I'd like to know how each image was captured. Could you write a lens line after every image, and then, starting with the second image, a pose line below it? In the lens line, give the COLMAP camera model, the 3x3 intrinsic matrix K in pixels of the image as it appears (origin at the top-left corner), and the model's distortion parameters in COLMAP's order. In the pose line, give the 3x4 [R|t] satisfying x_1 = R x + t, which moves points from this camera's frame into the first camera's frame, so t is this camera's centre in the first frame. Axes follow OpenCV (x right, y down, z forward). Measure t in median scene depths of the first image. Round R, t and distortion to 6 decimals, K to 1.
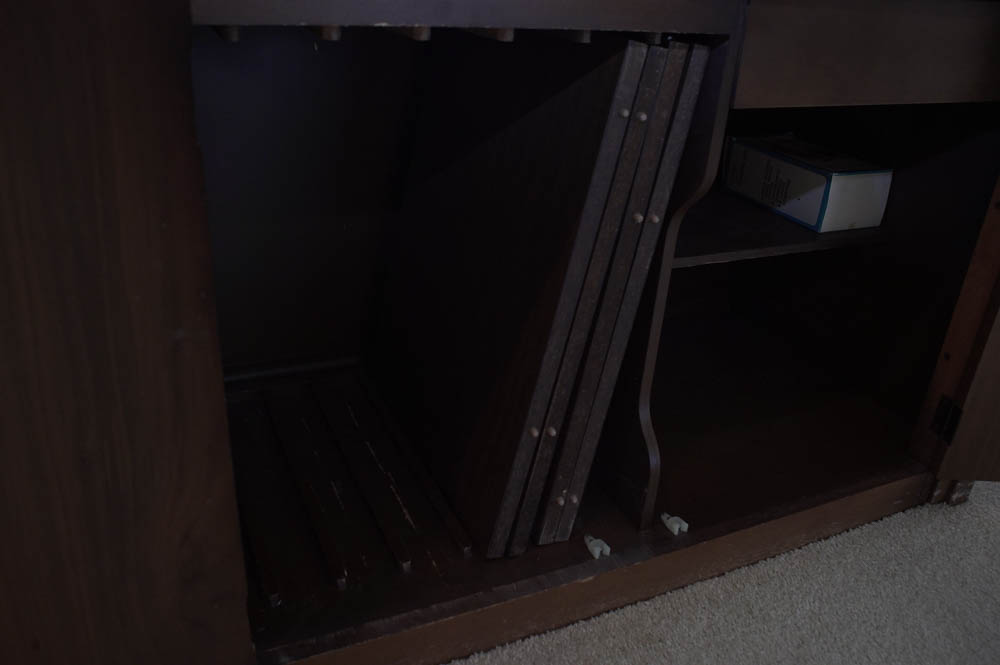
lens RADIAL K [[807.6, 0, 500.0], [0, 807.6, 332.5], [0, 0, 1]] dist [-0.126103, 0.091554]
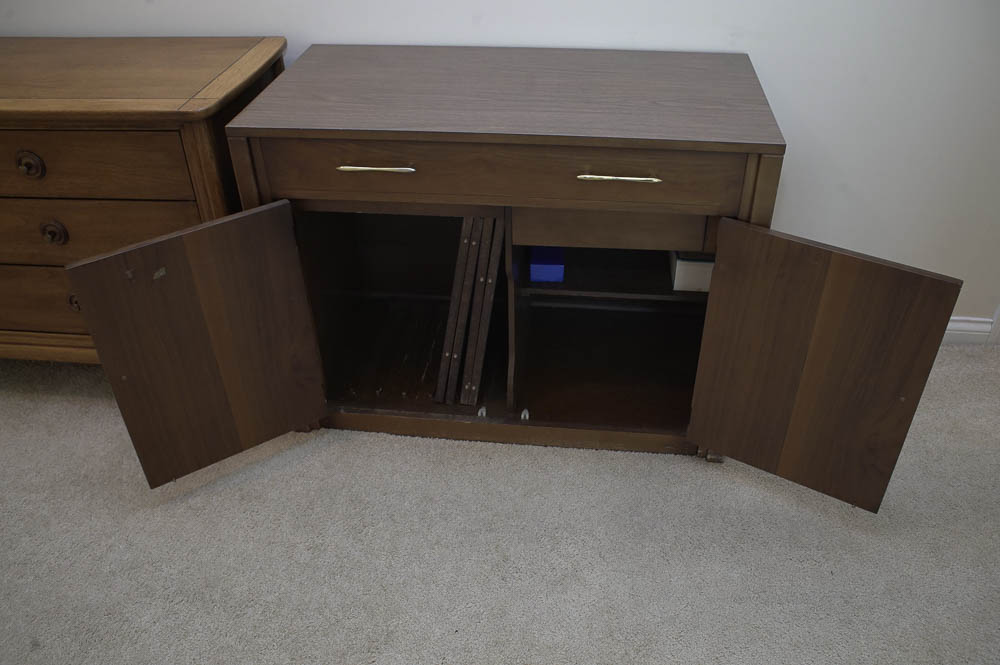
lens RADIAL K [[807.6, 0, 500.0], [0, 807.6, 332.5], [0, 0, 1]] dist [-0.126103, 0.091554]
pose [[0.846973, 0.245803, -0.471400, 1.225150], [-0.168339, 0.965068, 0.200761, -0.424542], [0.504281, -0.090684, 0.858765, -0.928732]]
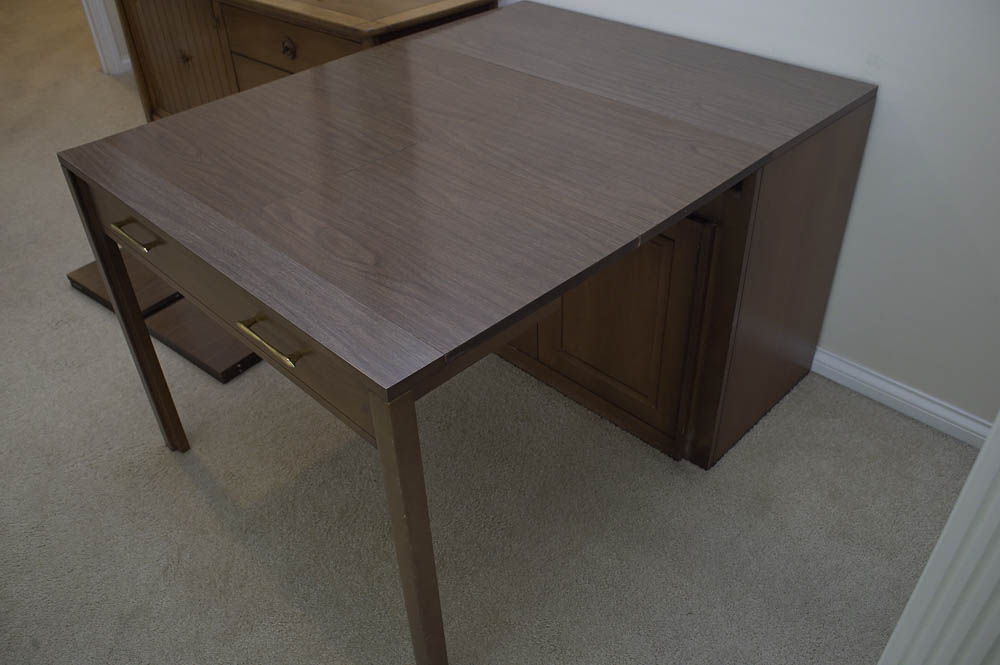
lens RADIAL K [[807.6, 0, 500.0], [0, 807.6, 332.5], [0, 0, 1]] dist [-0.126103, 0.091554]
pose [[0.341489, 0.508173, -0.790661, 2.160754], [-0.365783, 0.846766, 0.386250, -0.737802], [0.865787, 0.157310, 0.475043, -0.308595]]
